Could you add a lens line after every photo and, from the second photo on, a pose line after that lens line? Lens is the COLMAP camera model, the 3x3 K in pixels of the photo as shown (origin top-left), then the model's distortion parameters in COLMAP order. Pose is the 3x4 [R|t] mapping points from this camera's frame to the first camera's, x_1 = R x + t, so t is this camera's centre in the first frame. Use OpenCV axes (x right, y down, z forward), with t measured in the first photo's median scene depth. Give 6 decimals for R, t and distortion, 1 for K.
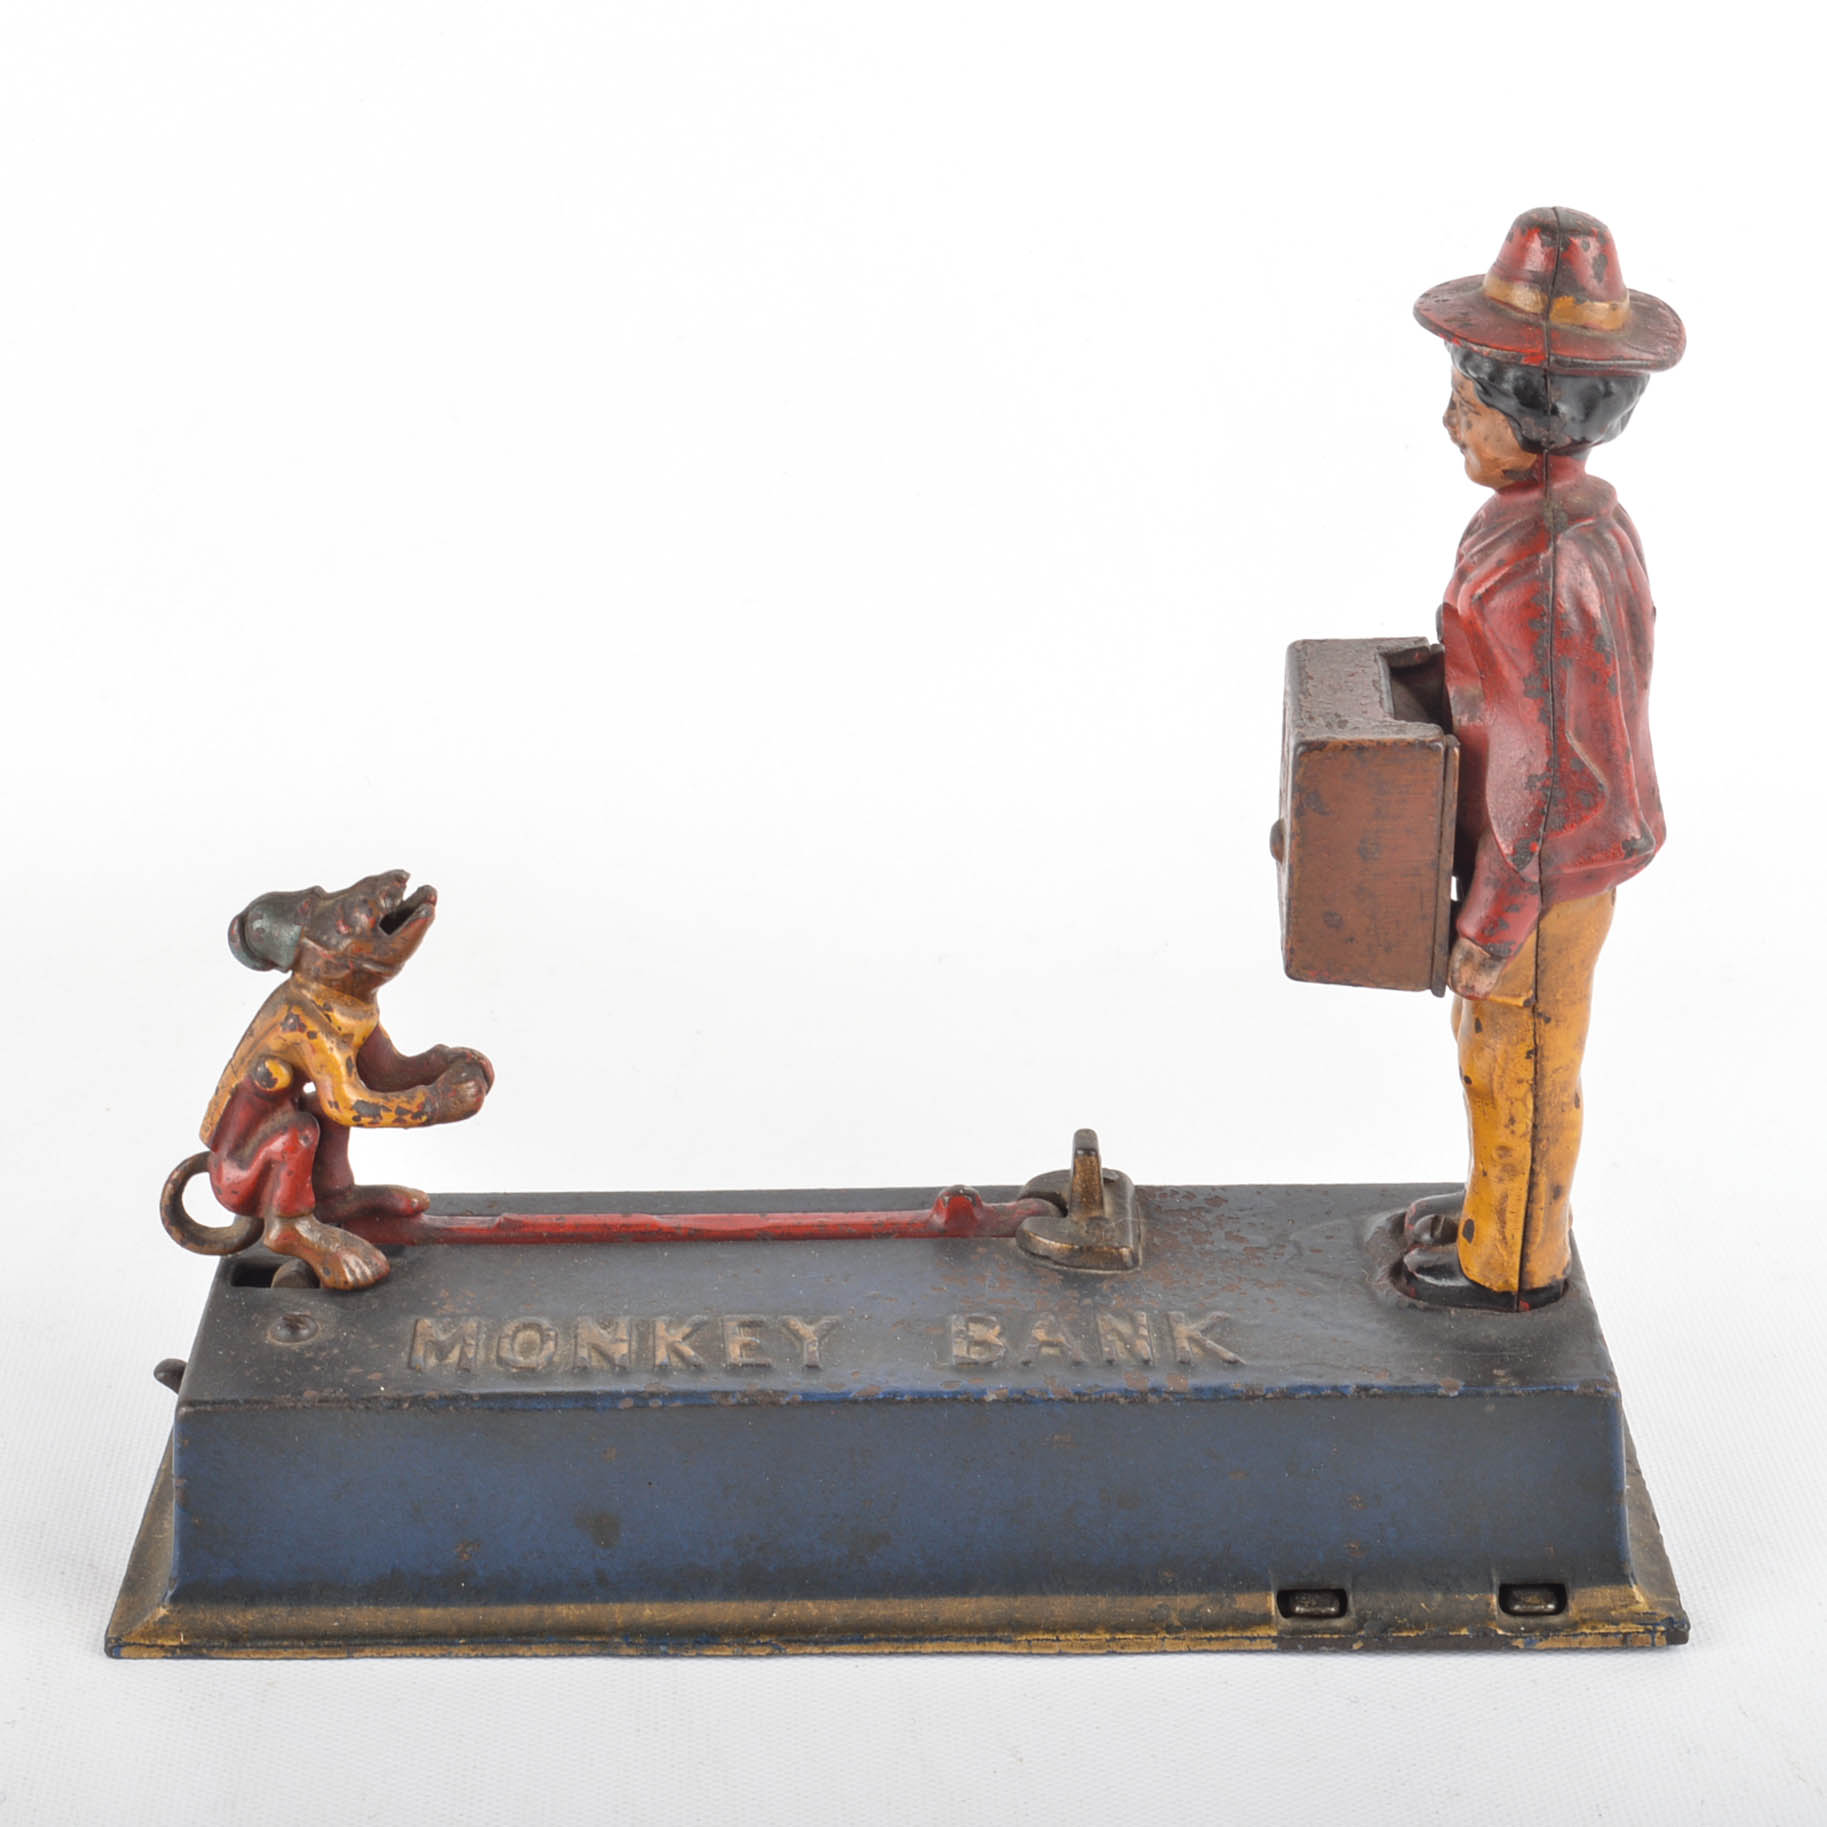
lens RADIAL K [[4043.2, 0, 913.5], [0, 4043.2, 913.5], [0, 0, 1]] dist [-0.064233, -0.070221]
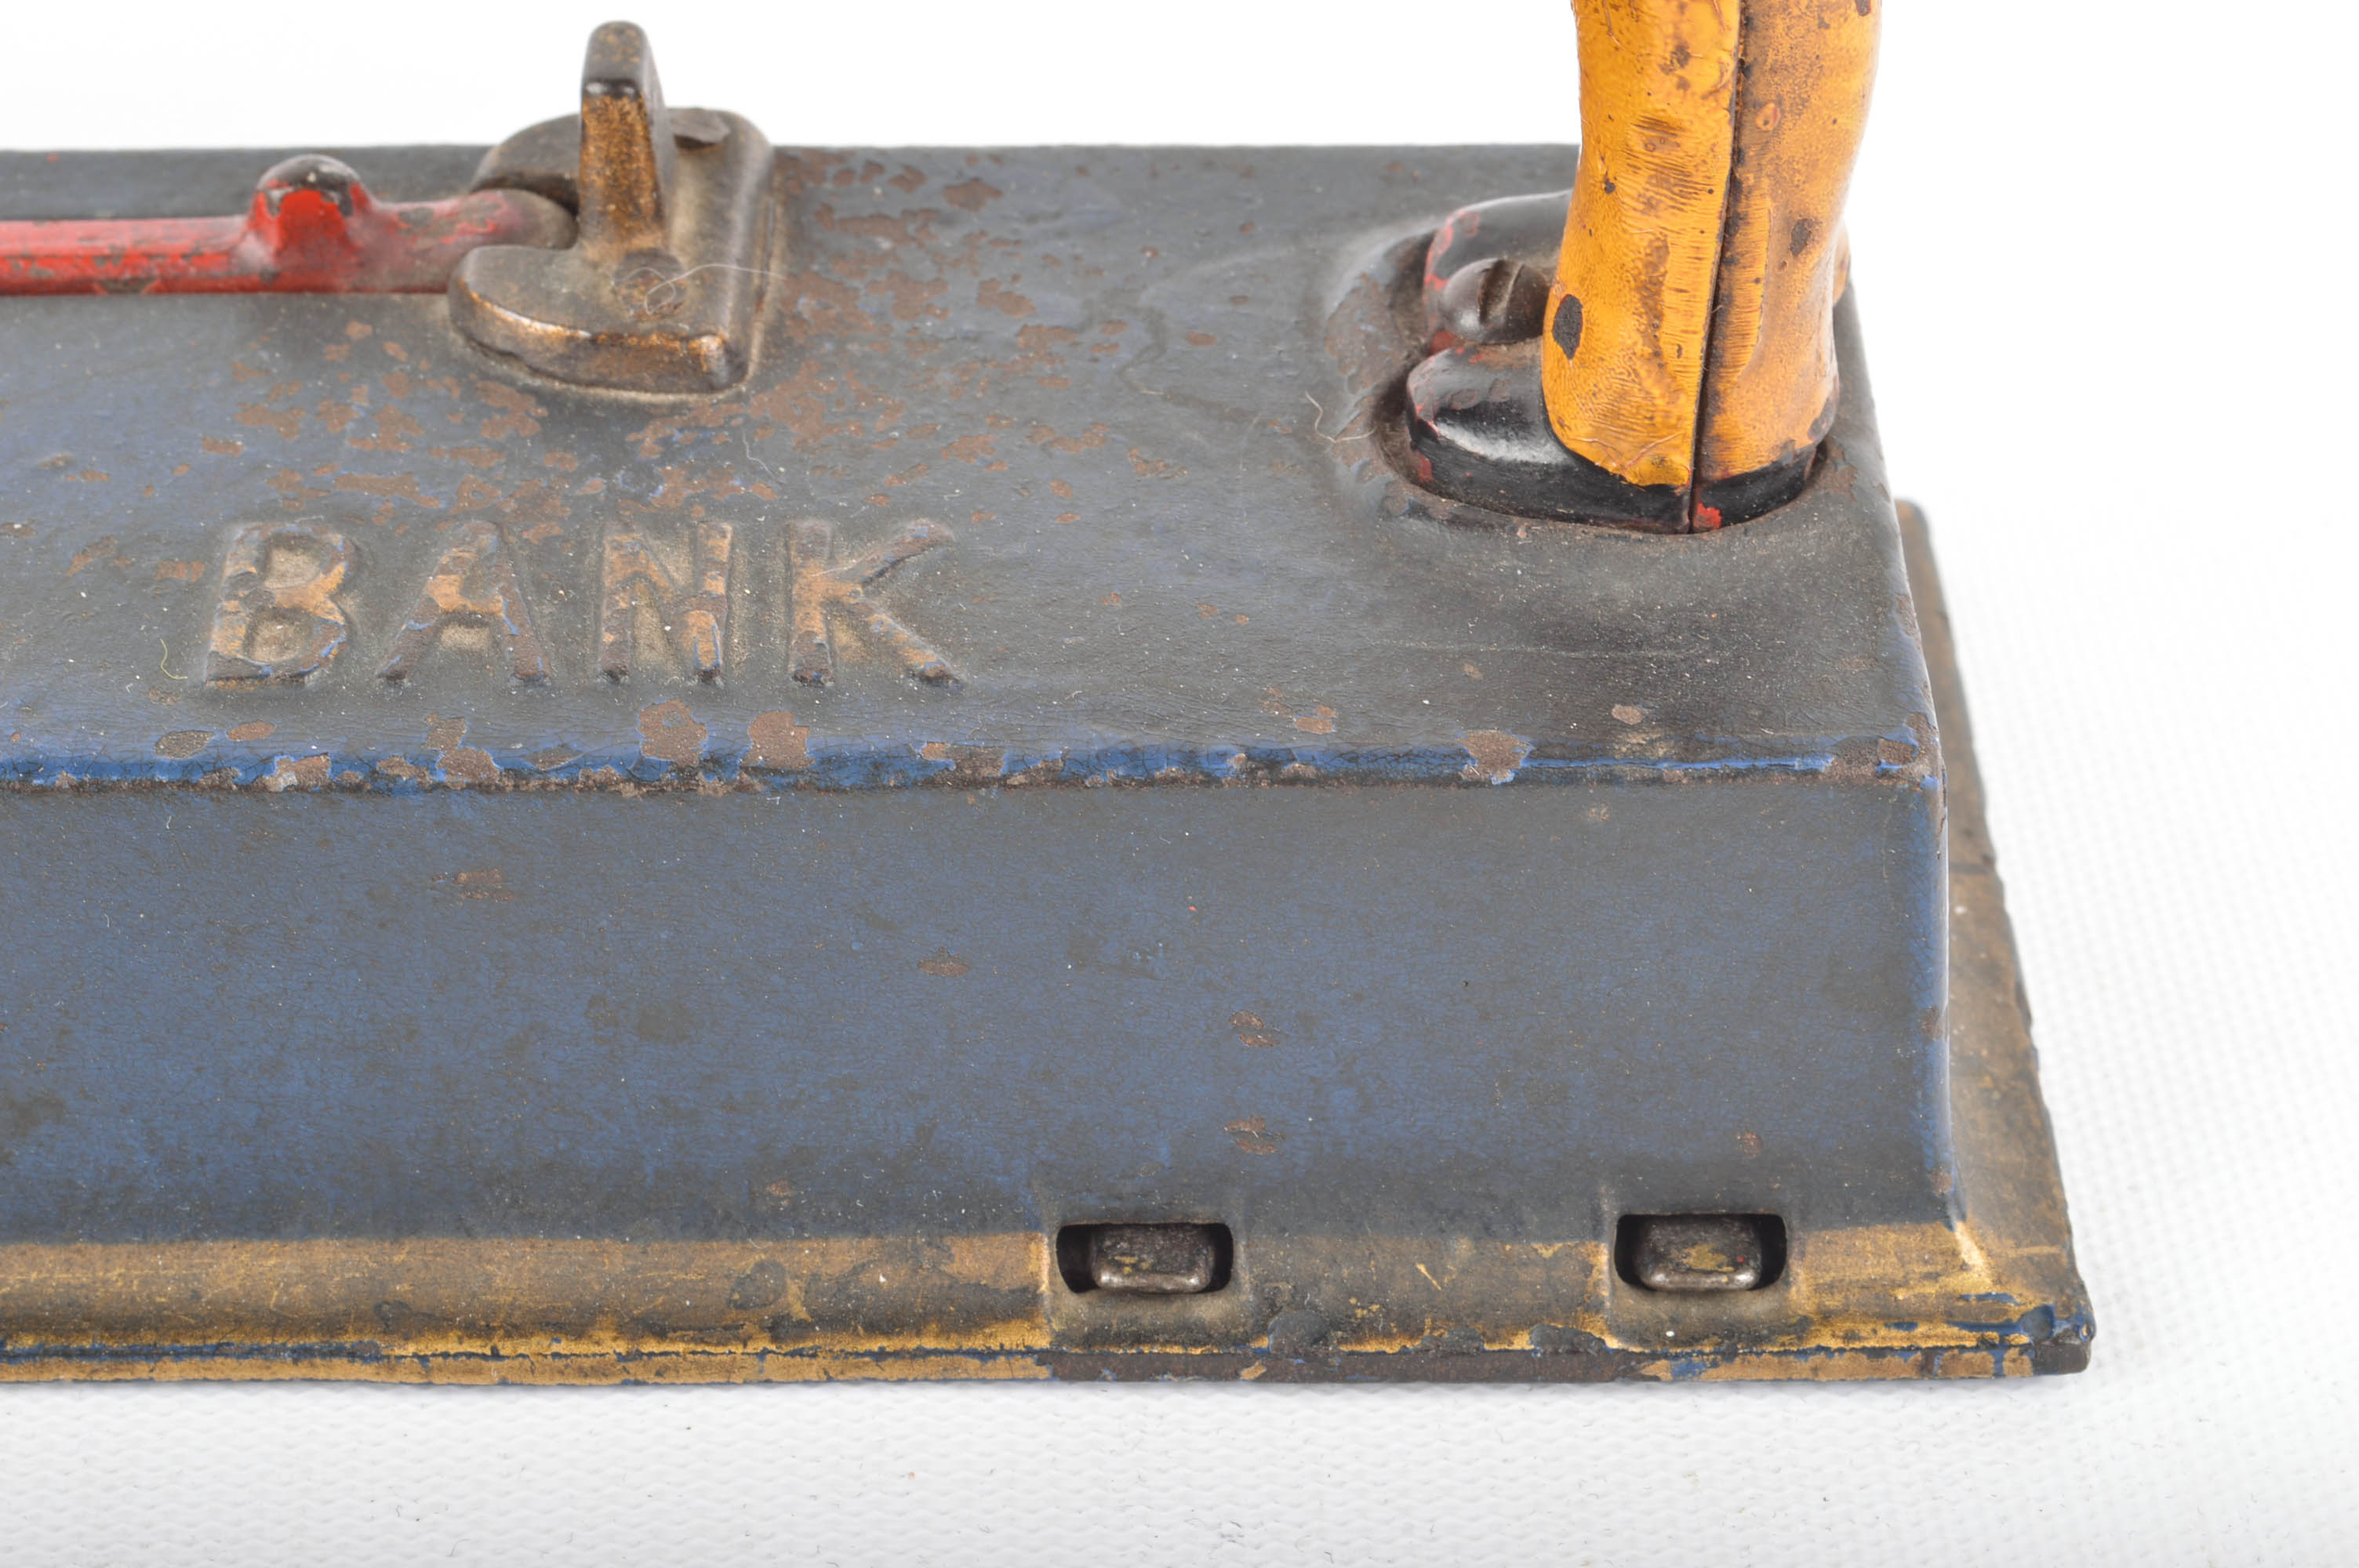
lens RADIAL K [[5042.3, 0, 1179.5], [0, 5042.3, 784.0], [0, 0, 1]] dist [0.008792, 0.082056]
pose [[0.999960, 0.004972, 0.007388, 0.098513], [-0.006777, 0.963121, 0.268983, -0.007969], [-0.005778, -0.269023, 0.963116, 0.534156]]
